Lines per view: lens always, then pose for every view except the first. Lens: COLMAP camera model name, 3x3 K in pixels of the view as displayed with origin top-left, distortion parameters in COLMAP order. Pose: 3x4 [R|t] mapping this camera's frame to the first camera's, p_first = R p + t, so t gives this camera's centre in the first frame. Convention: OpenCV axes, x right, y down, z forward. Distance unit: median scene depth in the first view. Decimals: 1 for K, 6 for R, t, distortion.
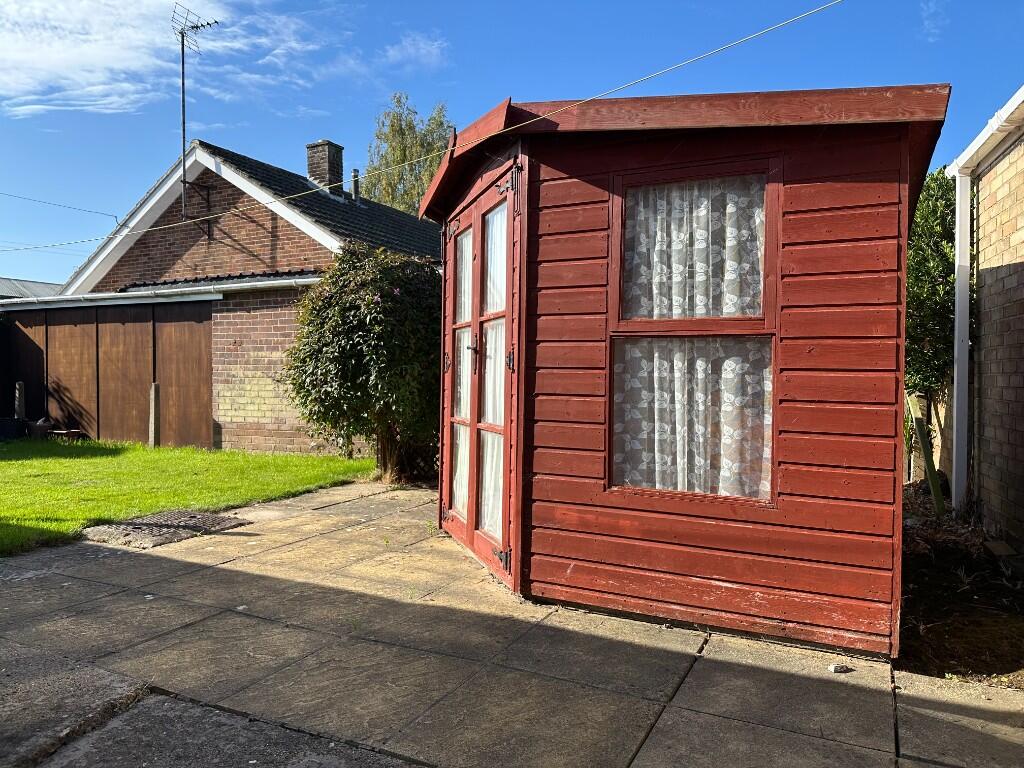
lens RADIAL K [[747.7, 0, 511.3], [0, 747.7, 380.4], [0, 0, 1]] dist [0.029040, -0.056488]
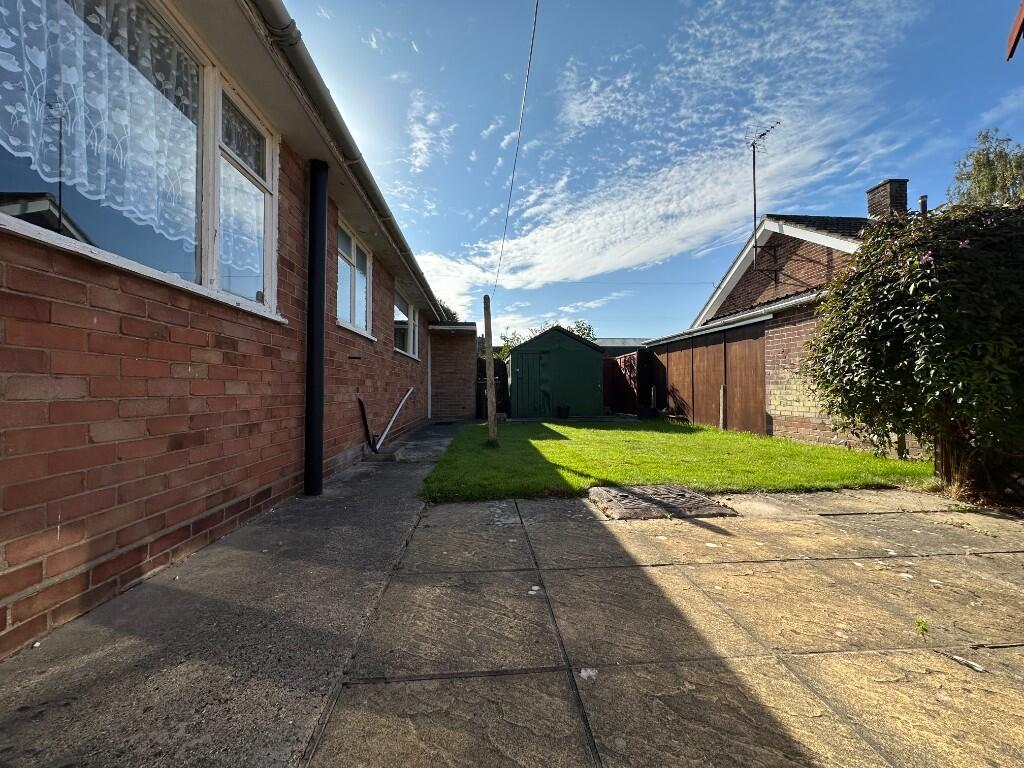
lens RADIAL K [[411.2, 0, 510.5], [0, 411.2, 382.3], [0, 0, 1]] dist [-0.000086, 0.000405]
pose [[0.529570, -0.014010, -0.848151, -0.043301], [-0.008463, 0.999727, -0.021799, 0.028612], [0.848224, 0.018722, 0.529306, 0.373117]]
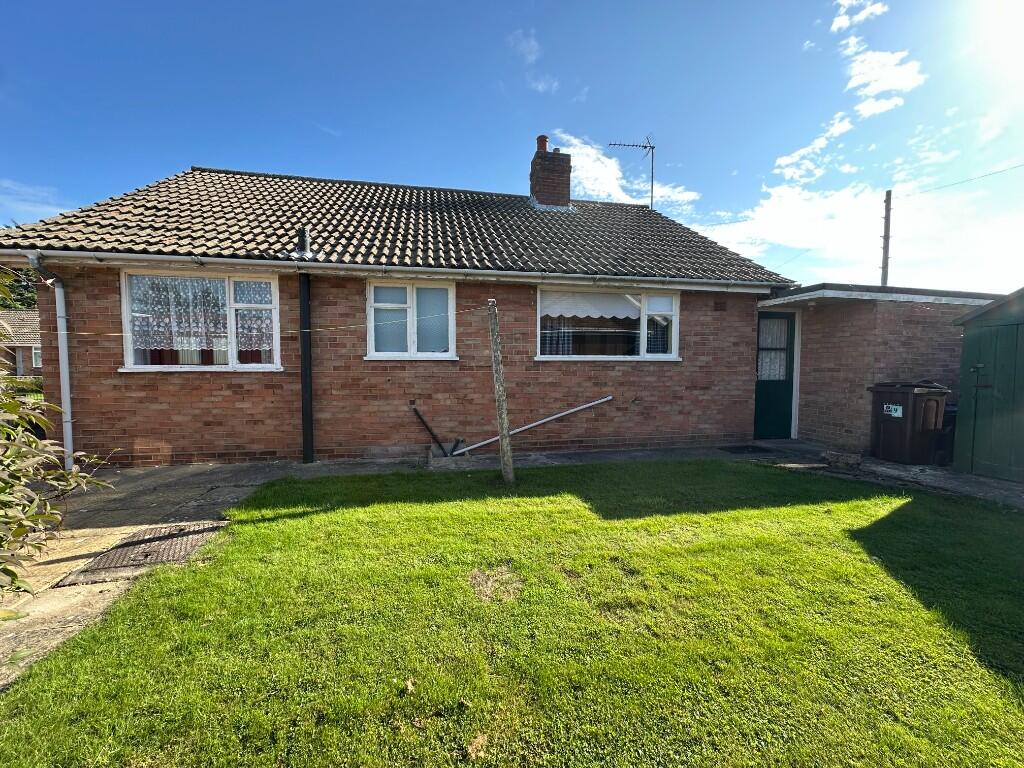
lens RADIAL K [[406.2, 0, 511.2], [0, 406.2, 384.6], [0, 0, 1]] dist [-0.003902, 0.000373]
pose [[-0.777604, 0.031047, -0.627988, -0.363389], [-0.004586, 0.998473, 0.055042, -0.058209], [0.628738, 0.045681, -0.776274, 1.319817]]
